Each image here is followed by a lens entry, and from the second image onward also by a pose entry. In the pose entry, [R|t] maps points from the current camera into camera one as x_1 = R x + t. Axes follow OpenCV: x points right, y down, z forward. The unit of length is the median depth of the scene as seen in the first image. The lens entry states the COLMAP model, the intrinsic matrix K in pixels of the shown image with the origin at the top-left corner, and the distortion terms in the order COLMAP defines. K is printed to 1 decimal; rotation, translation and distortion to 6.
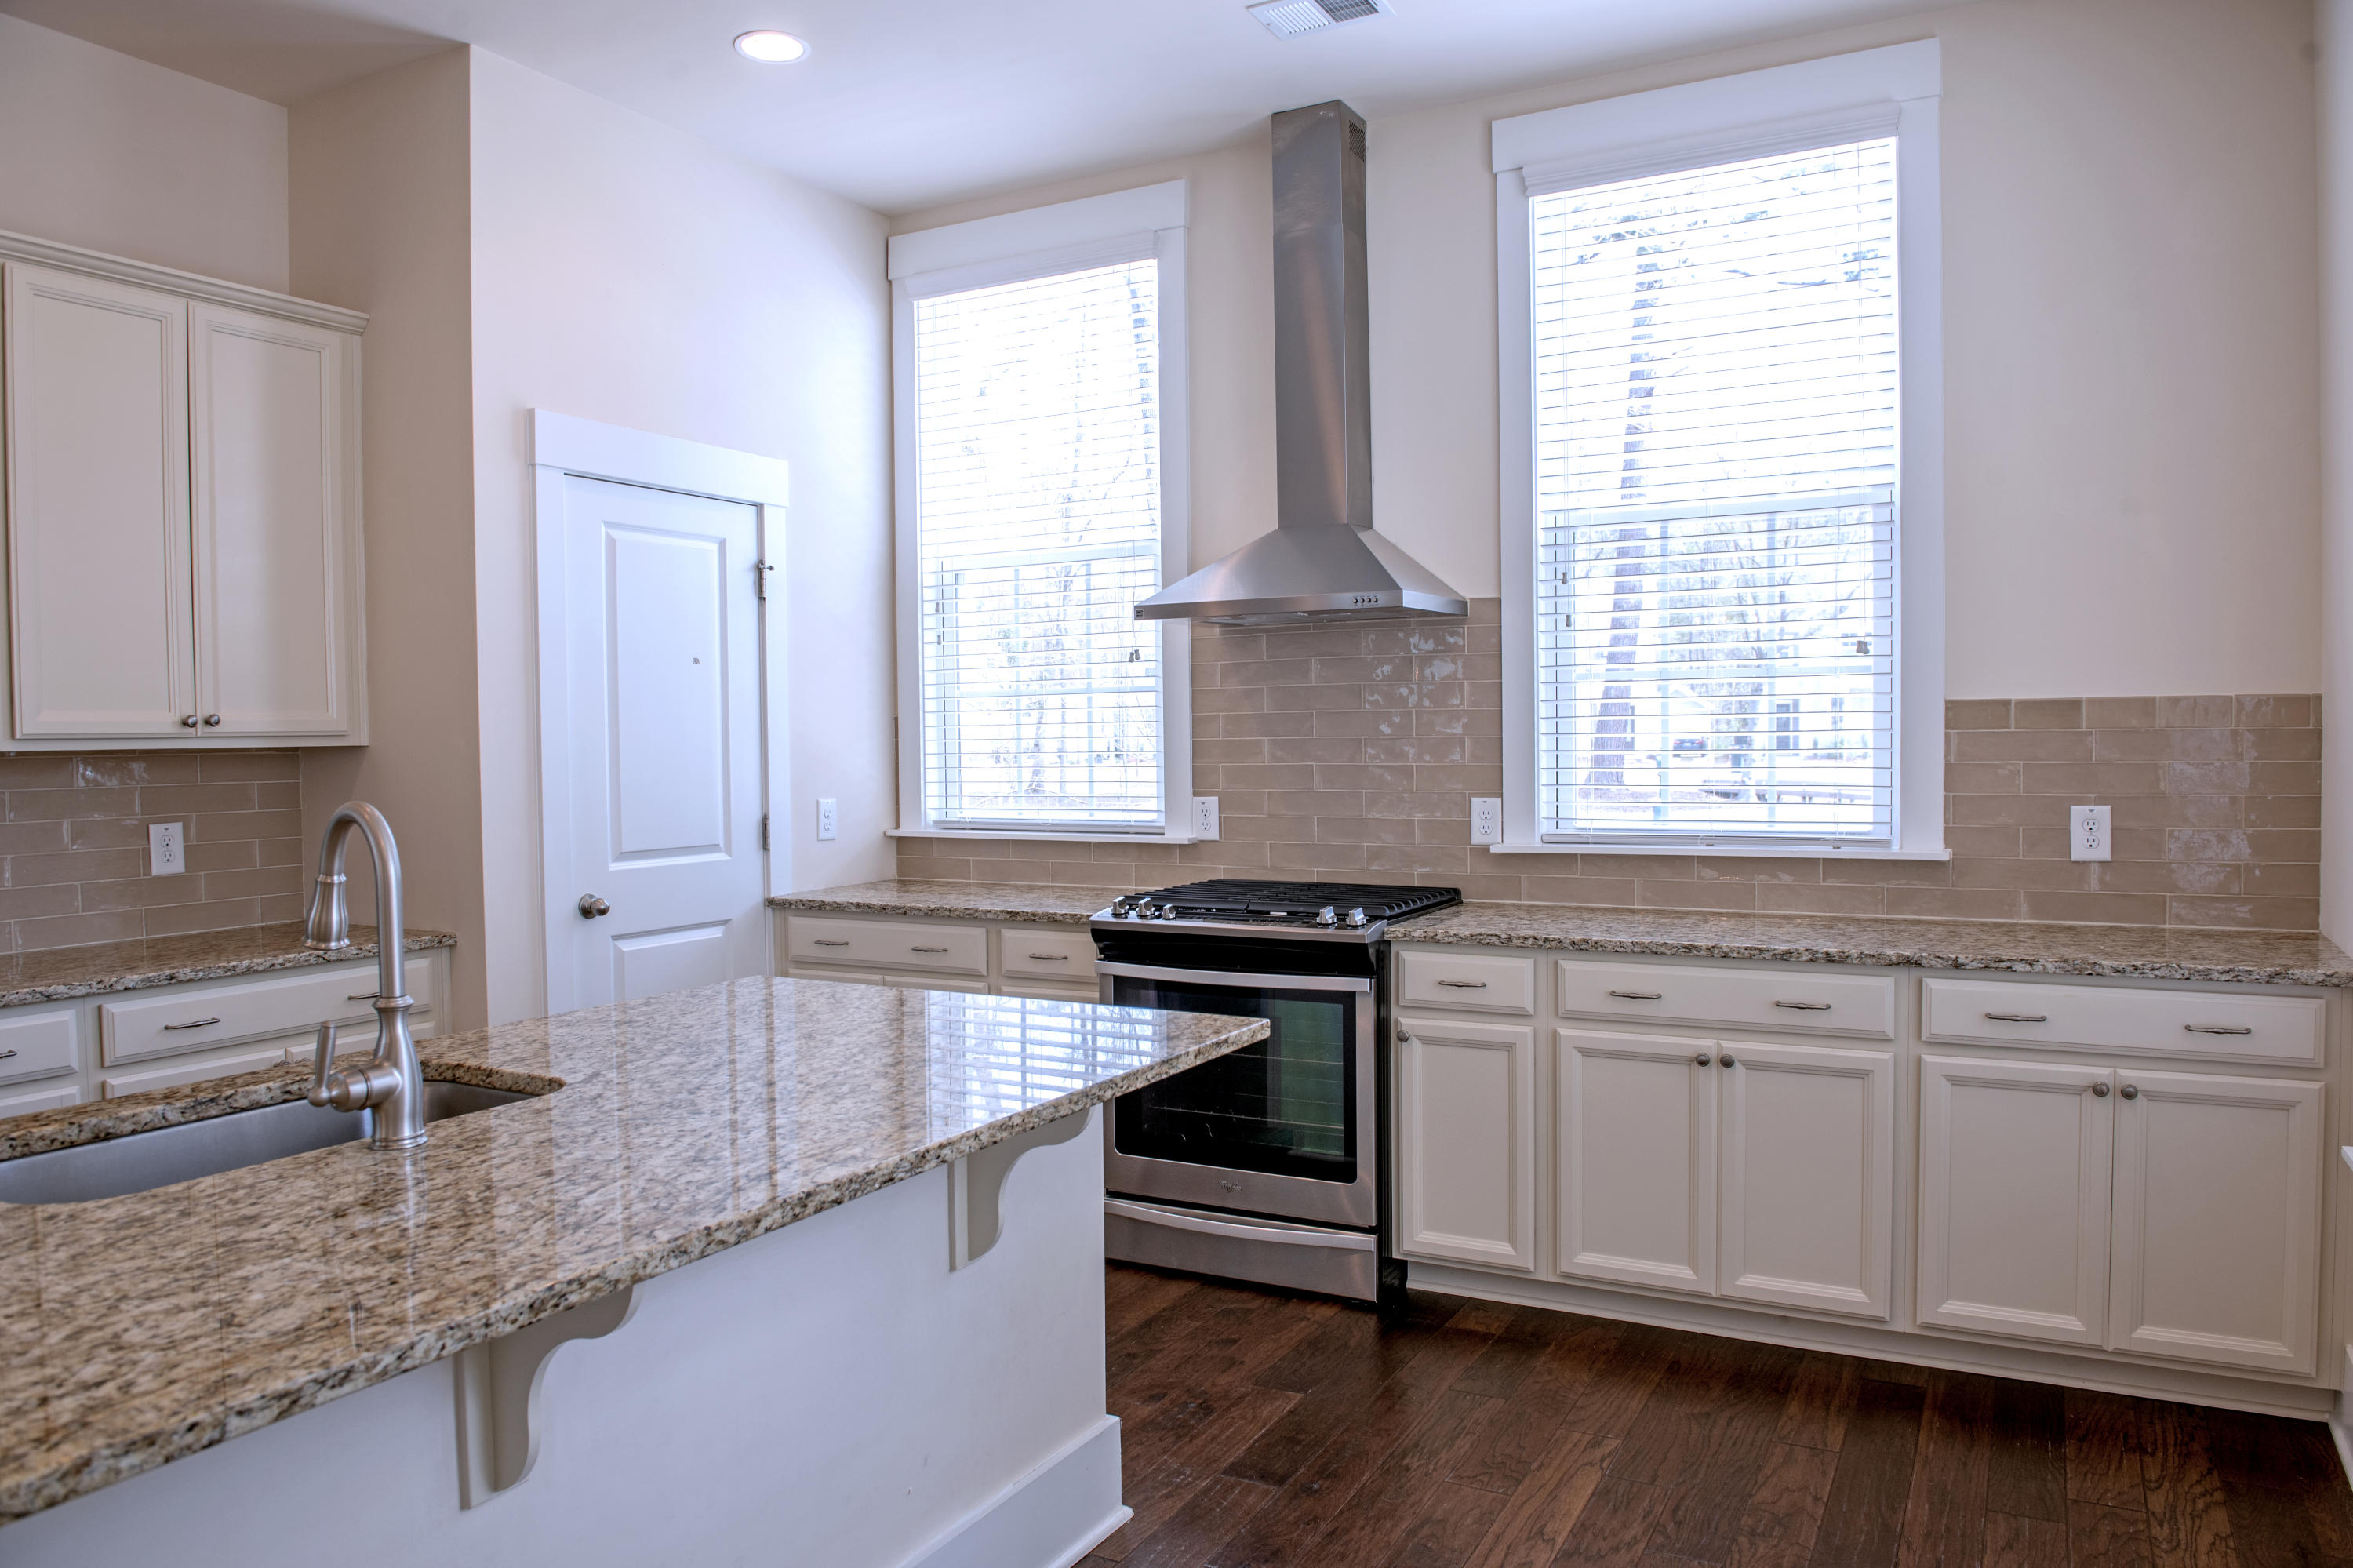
lens RADIAL K [[1633.7, 0, 1173.5], [0, 1633.7, 771.9], [0, 0, 1]] dist [-0.035767, -0.002684]
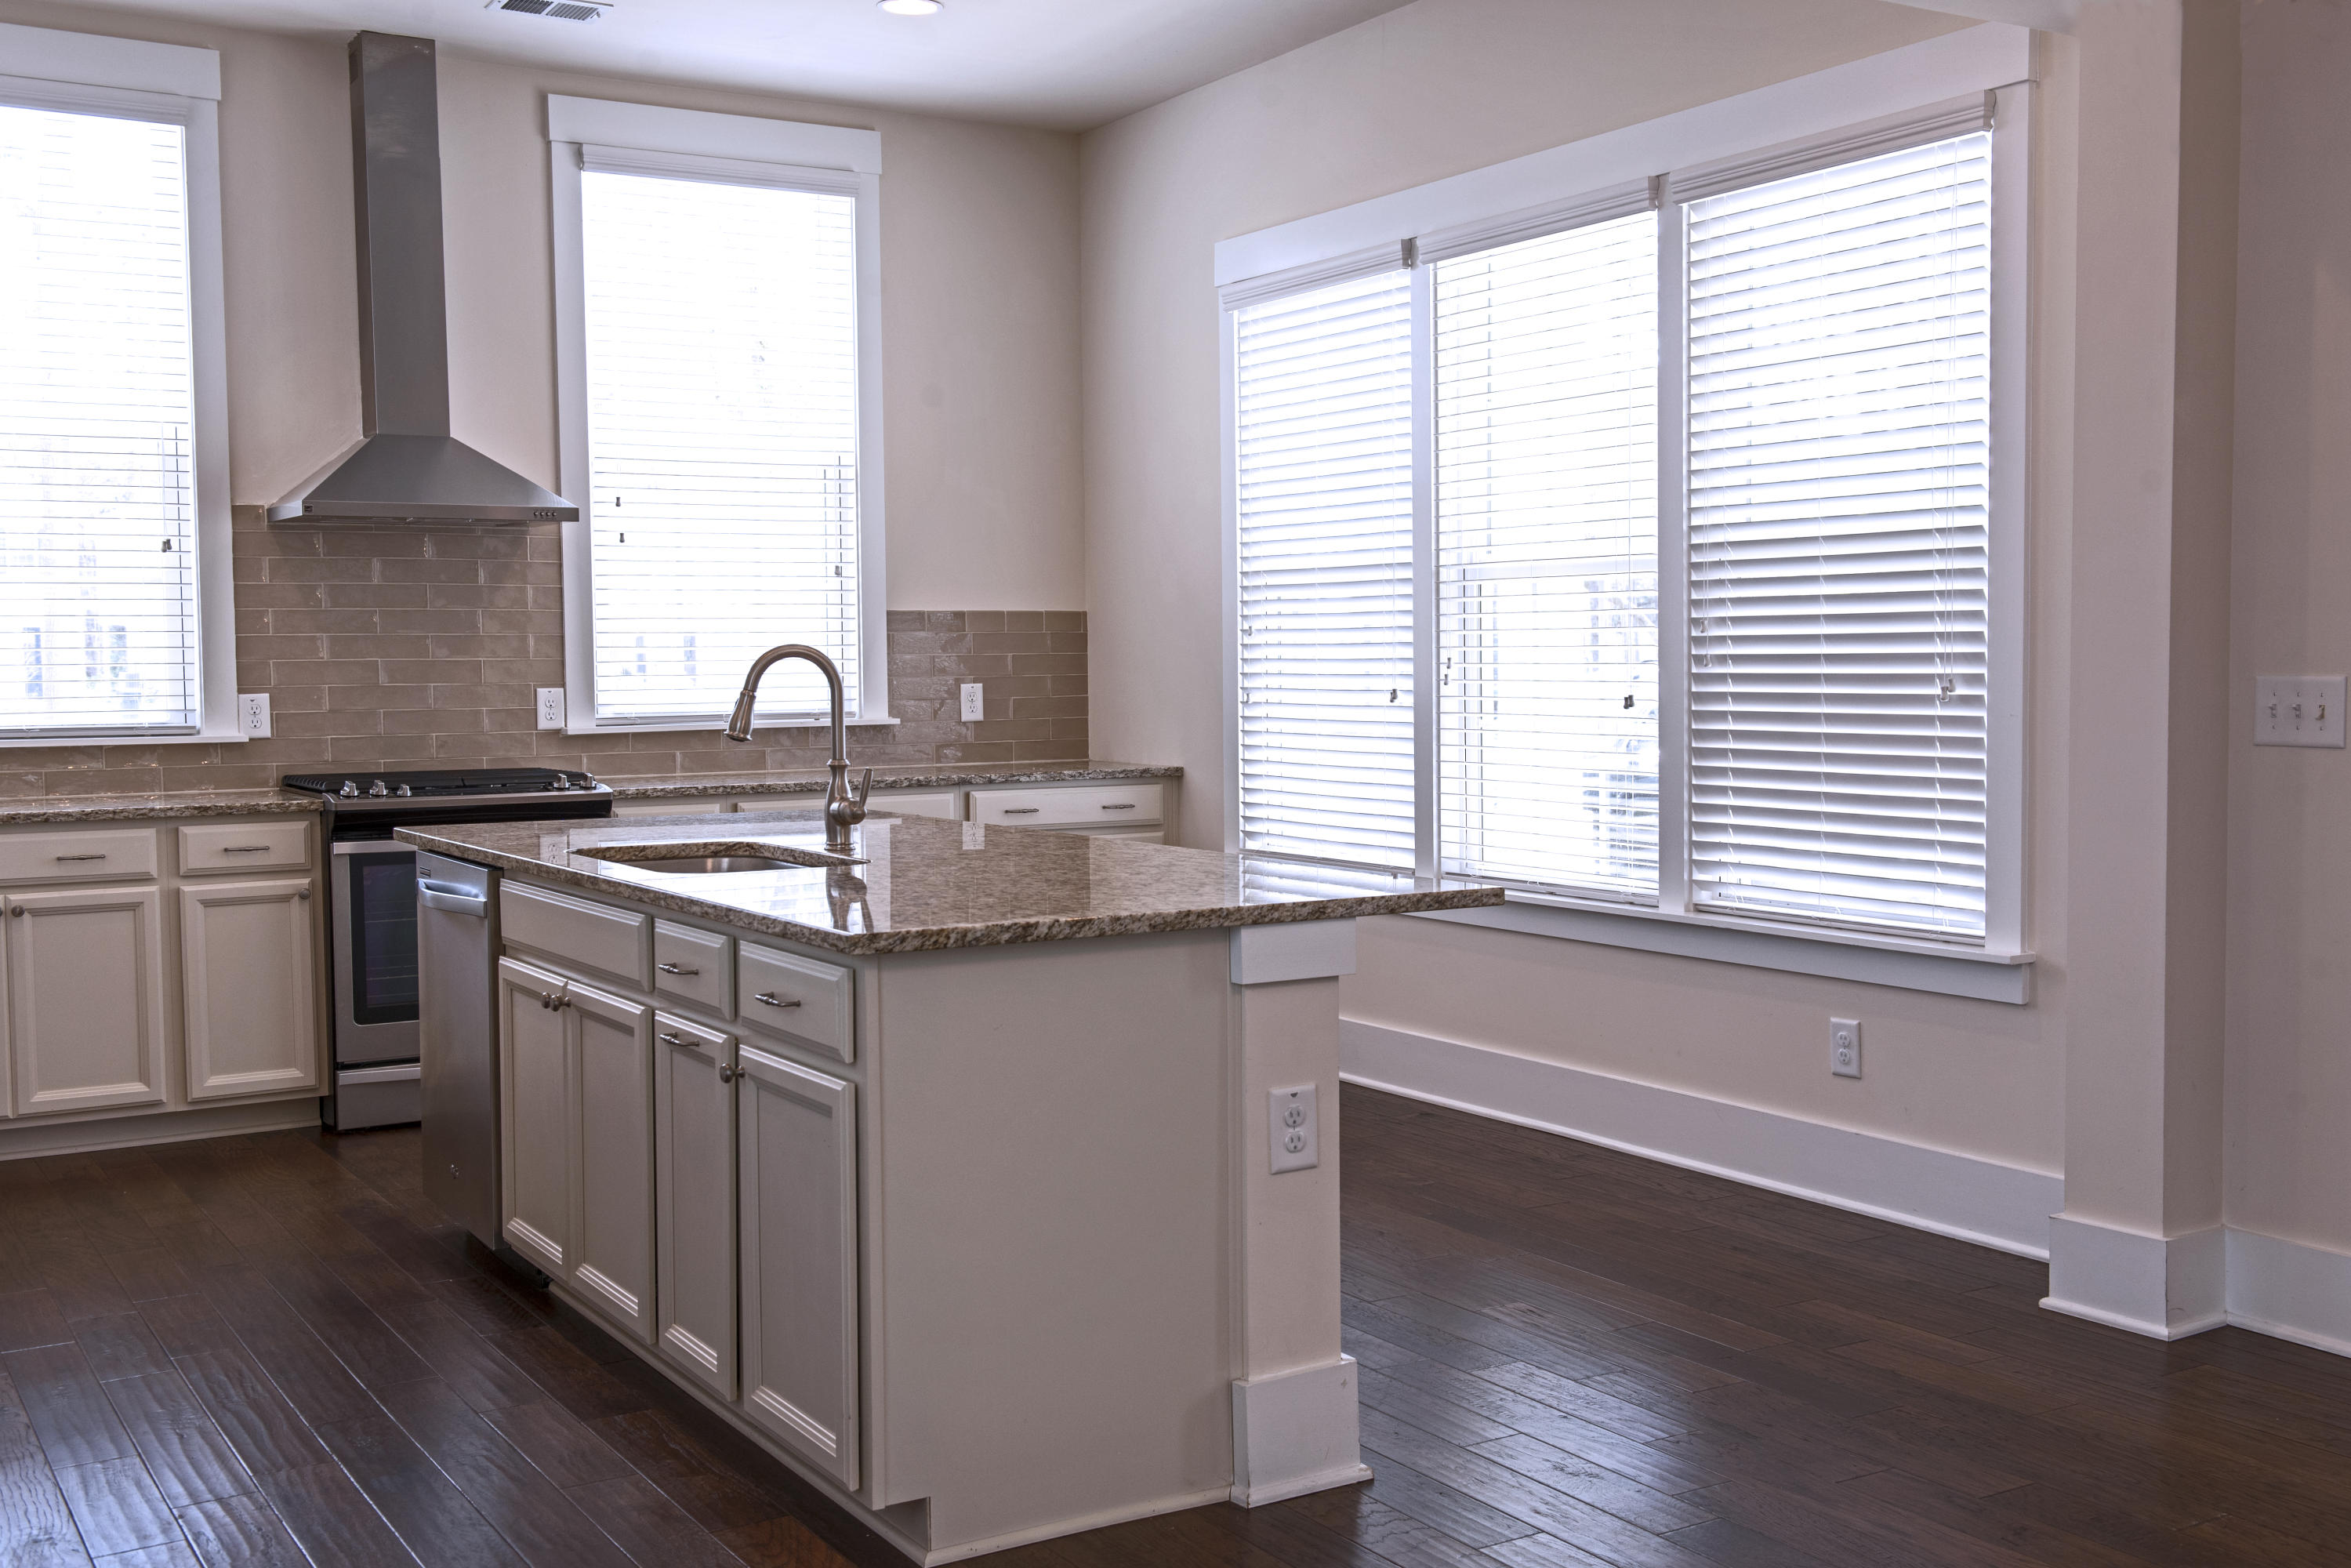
lens RADIAL K [[2405.6, 0, 1177.4], [0, 2405.6, 790.8], [0, 0, 1]] dist [-0.003108, 0.000000]
pose [[0.489577, -0.040303, 0.871028, -1.085383], [0.022649, 0.999182, 0.033502, 0.041896], [-0.871666, 0.003326, 0.490090, -0.214349]]
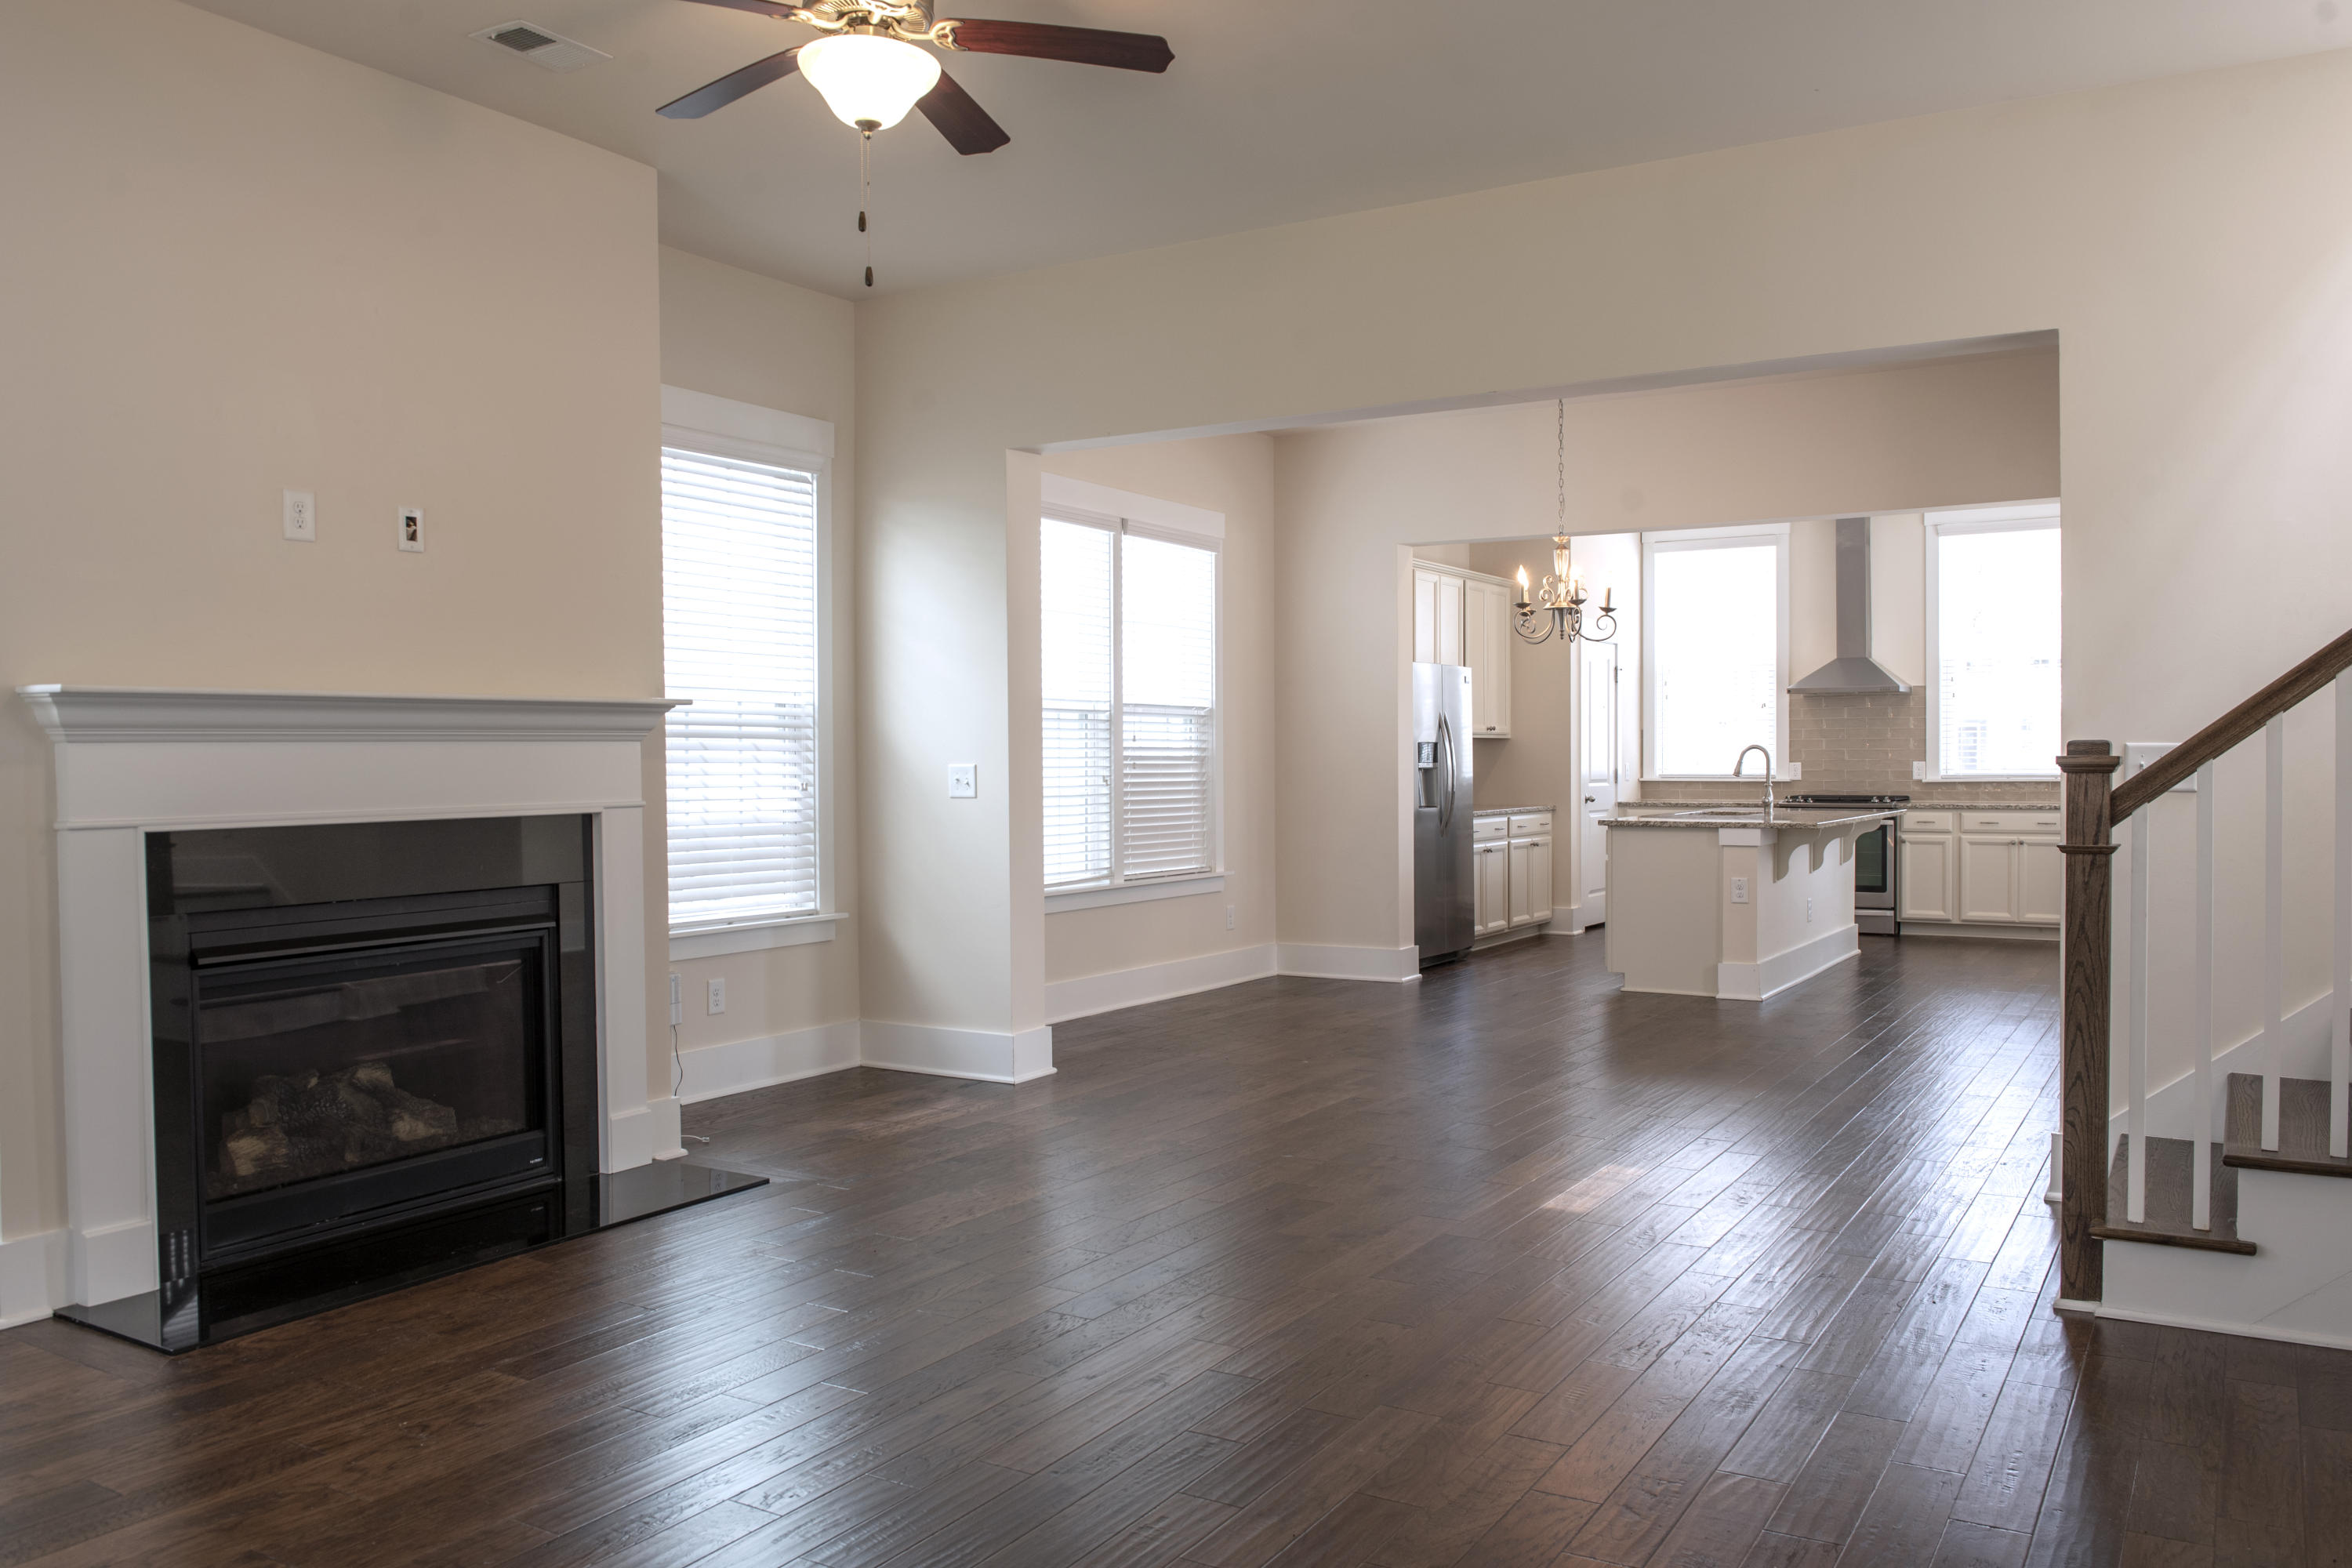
lens RADIAL K [[1843.4, 0, 1177.4], [0, 1843.4, 783.0], [0, 0, 1]] dist [-0.025130, -0.000404]
pose [[0.999414, 0.007850, -0.033306, -0.926146], [-0.008113, 0.999937, -0.007781, 0.085080], [0.033243, 0.008047, 0.999415, -2.046806]]
